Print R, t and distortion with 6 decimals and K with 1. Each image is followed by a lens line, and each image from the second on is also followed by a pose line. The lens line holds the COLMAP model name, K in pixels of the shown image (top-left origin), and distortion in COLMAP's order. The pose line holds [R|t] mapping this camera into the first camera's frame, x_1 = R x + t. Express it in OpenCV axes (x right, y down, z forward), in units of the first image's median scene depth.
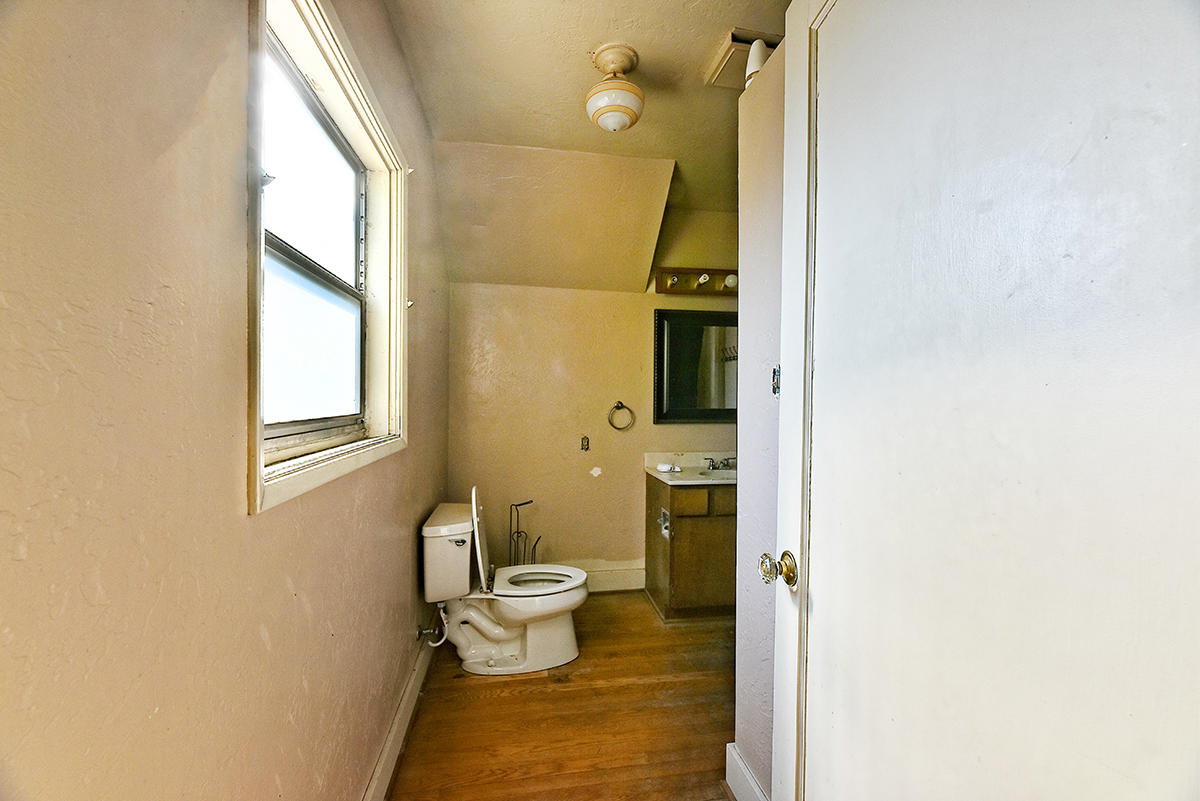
lens RADIAL K [[487.3, 0, 599.9], [0, 487.3, 399.9], [0, 0, 1]] dist [-0.001975, -0.000331]
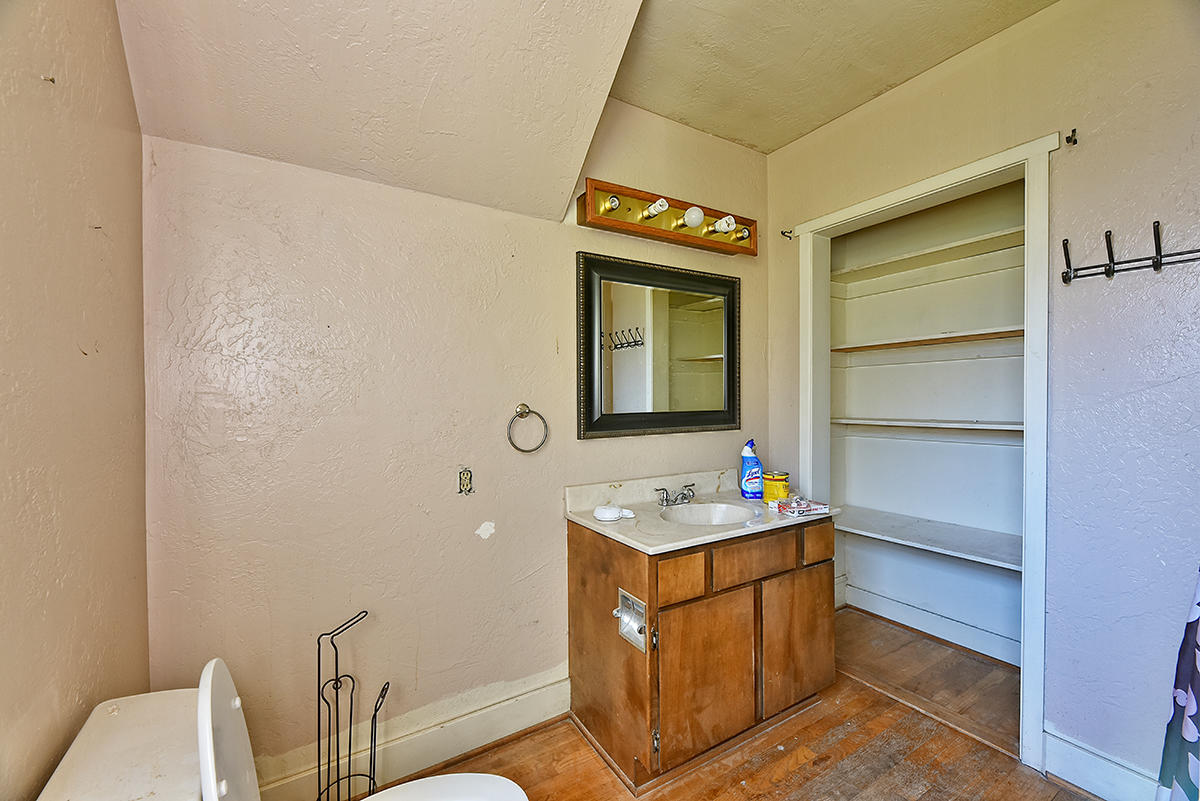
lens RADIAL K [[487.3, 0, 600.3], [0, 487.3, 399.3], [0, 0, 1]] dist [-0.001975, -0.000331]
pose [[0.925677, -0.019387, 0.377818, -0.096643], [0.016542, 0.999805, 0.010774, -0.006893], [-0.377954, -0.003723, 0.925817, 0.434715]]
